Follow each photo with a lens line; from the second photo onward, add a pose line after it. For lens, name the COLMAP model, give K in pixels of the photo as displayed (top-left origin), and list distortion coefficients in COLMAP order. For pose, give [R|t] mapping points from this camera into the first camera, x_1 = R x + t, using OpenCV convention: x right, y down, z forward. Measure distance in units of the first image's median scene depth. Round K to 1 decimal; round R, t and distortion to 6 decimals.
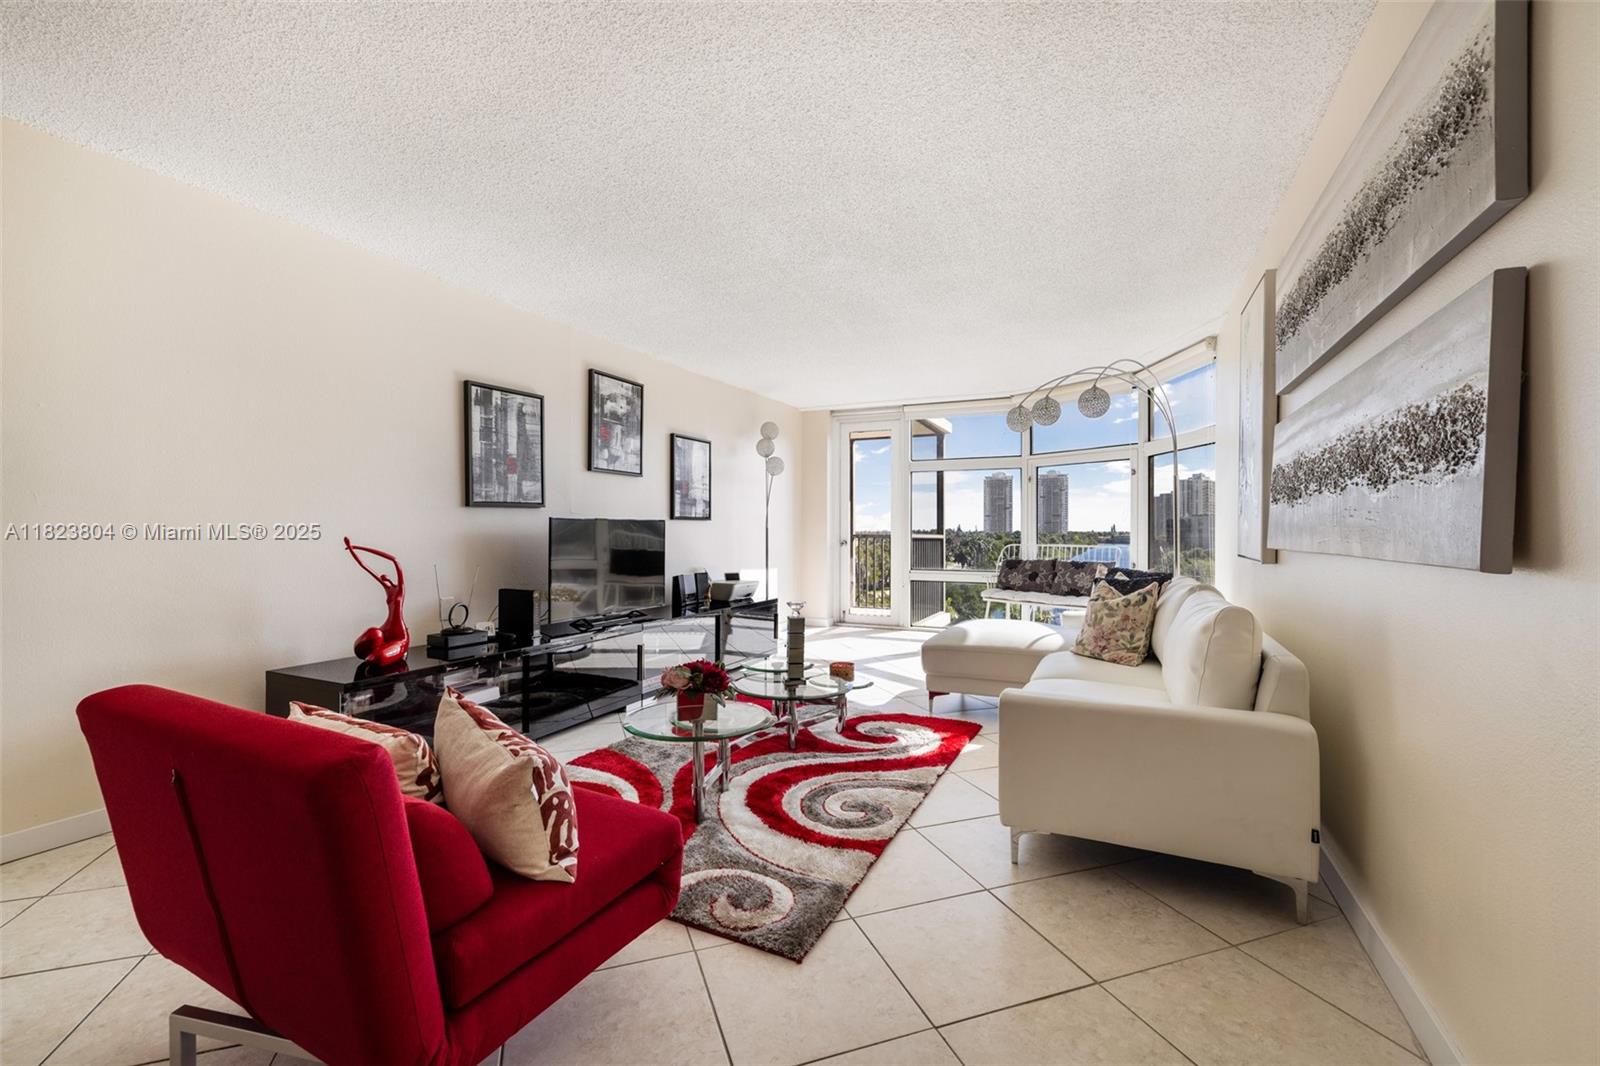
lens RADIAL K [[686.0, 0, 797.2], [0, 686.0, 527.2], [0, 0, 1]] dist [0.001695, 0.000050]
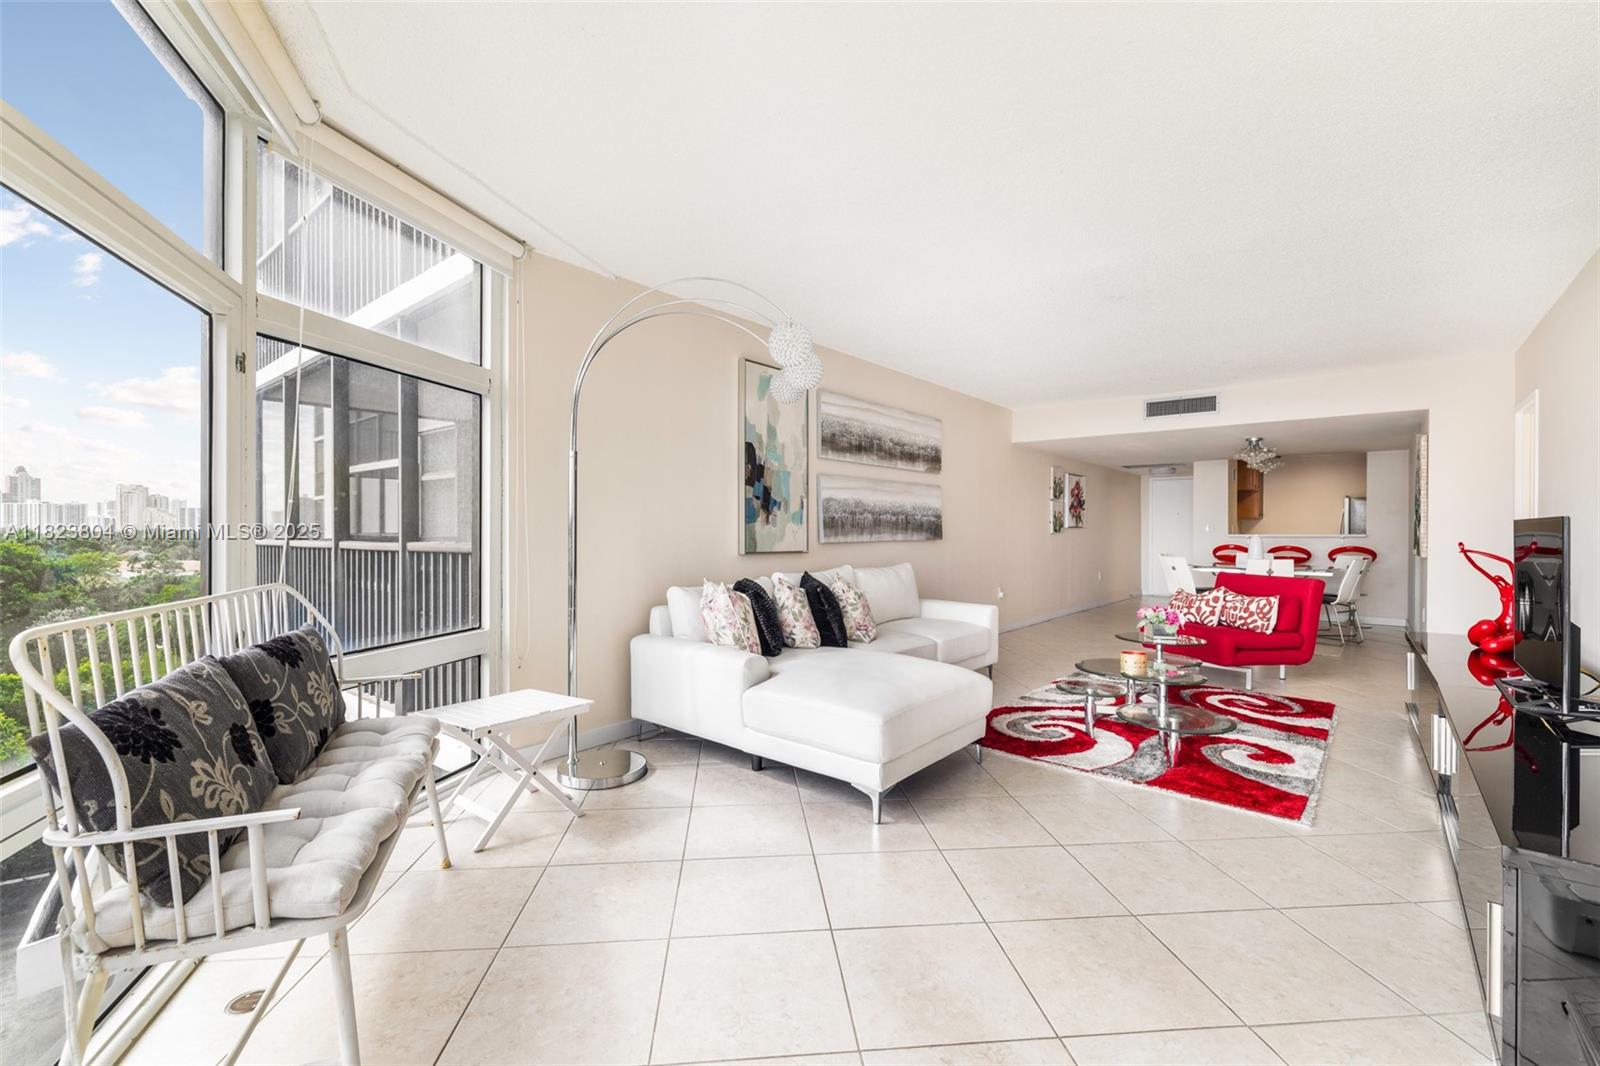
lens RADIAL K [[686.0, 0, 803.7], [0, 686.0, 535.5], [0, 0, 1]] dist [0.001695, 0.000050]
pose [[-0.972322, -0.006805, 0.233545, 0.271448], [-0.005935, 0.999973, 0.004425, 0.003682], [-0.233568, 0.002916, -0.972336, 2.399013]]
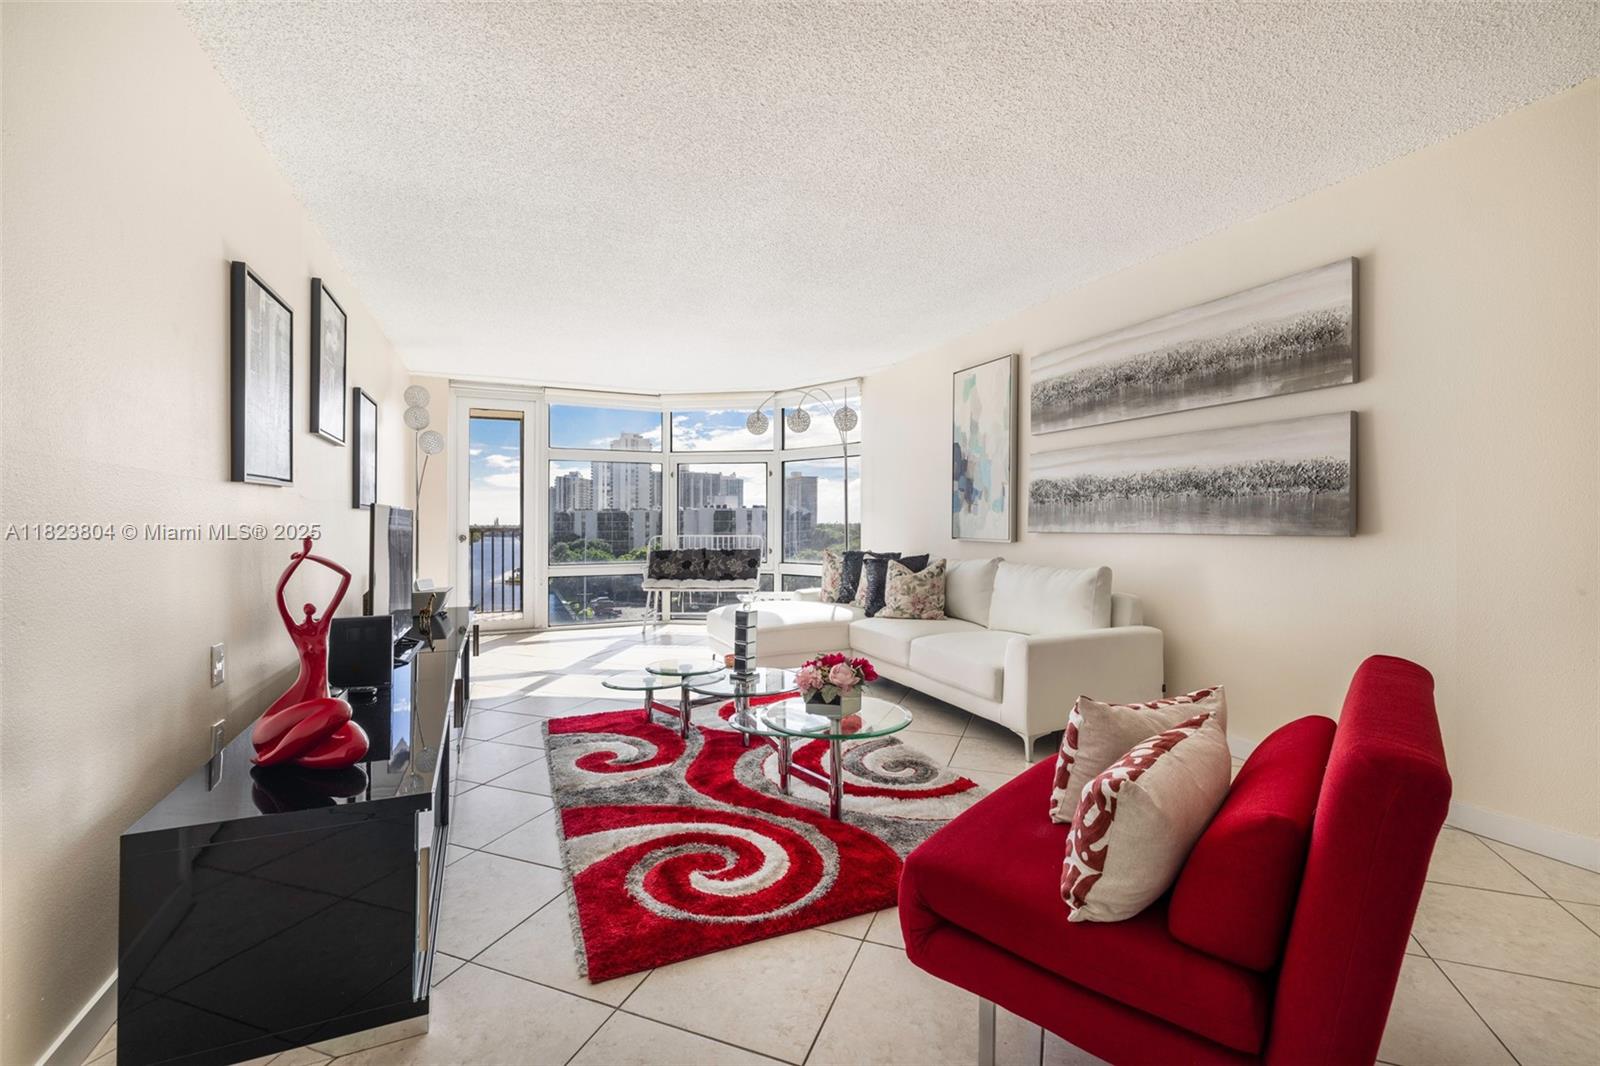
lens RADIAL K [[686.0, 0, 796.6], [0, 686.0, 522.6], [0, 0, 1]] dist [0.001695, 0.000050]
pose [[0.650015, -0.003898, 0.759912, -0.750749], [0.001481, 0.999991, 0.003862, 0.001919], [-0.759920, -0.001385, 0.650015, 0.336168]]
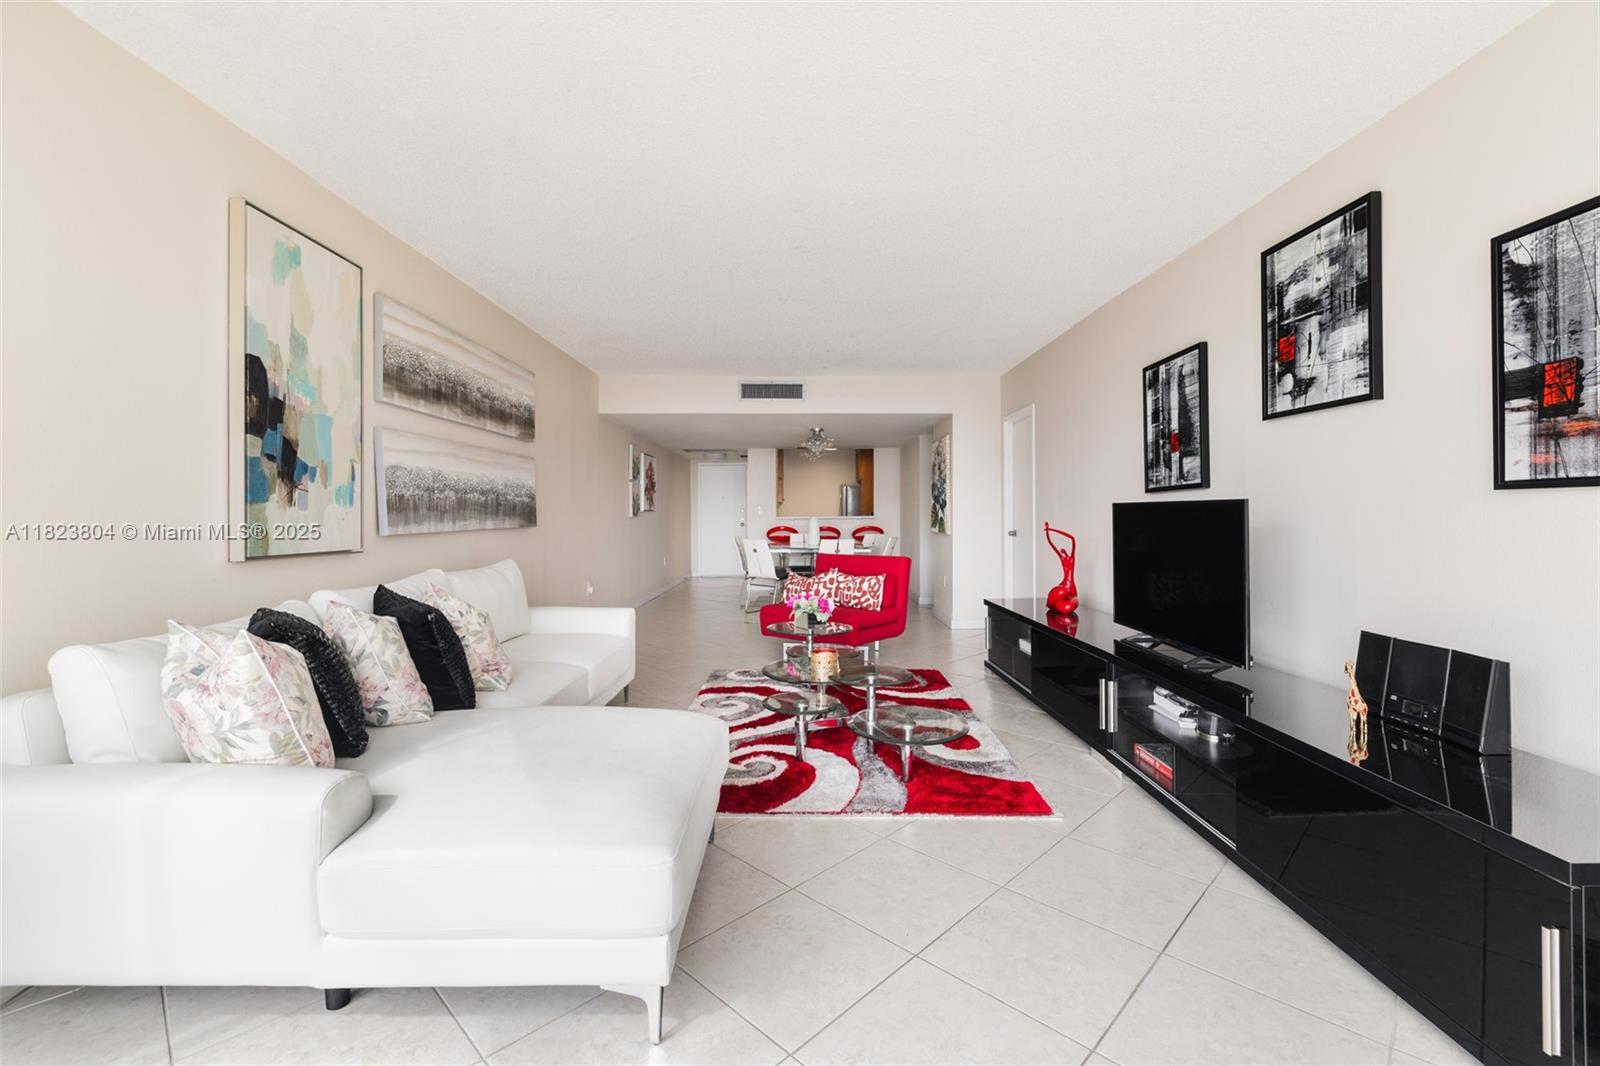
lens RADIAL K [[686.0, 0, 812.4], [0, 686.0, 507.0], [0, 0, 1]] dist [0.001695, 0.000050]
pose [[-0.889774, -0.003853, -0.456385, 0.497949], [0.003284, 0.999884, -0.014843, 0.002539], [0.456389, -0.014705, -0.889659, 2.032254]]
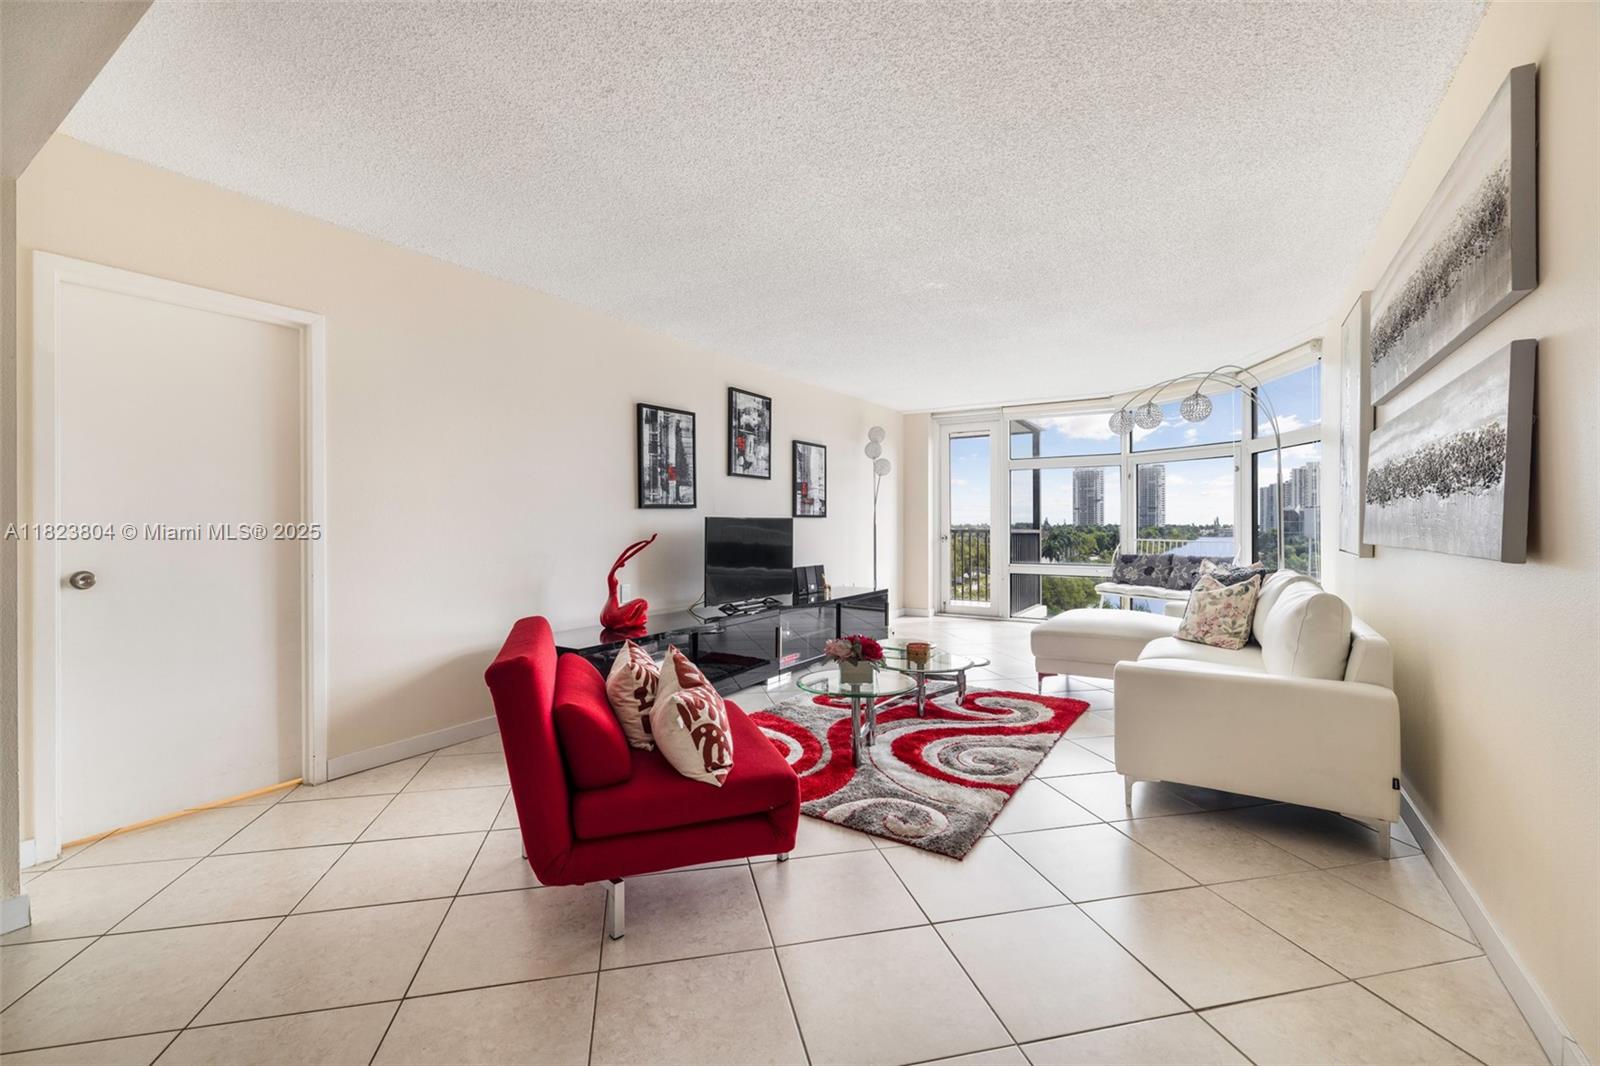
lens RADIAL K [[686.0, 0, 792.5], [0, 686.0, 521.5], [0, 0, 1]] dist [0.001695, 0.000050]
pose [[0.992583, -0.004072, -0.121497, -0.087096], [0.004118, 0.999992, 0.000124, -0.007965], [0.121495, -0.000623, 0.992592, -0.192244]]
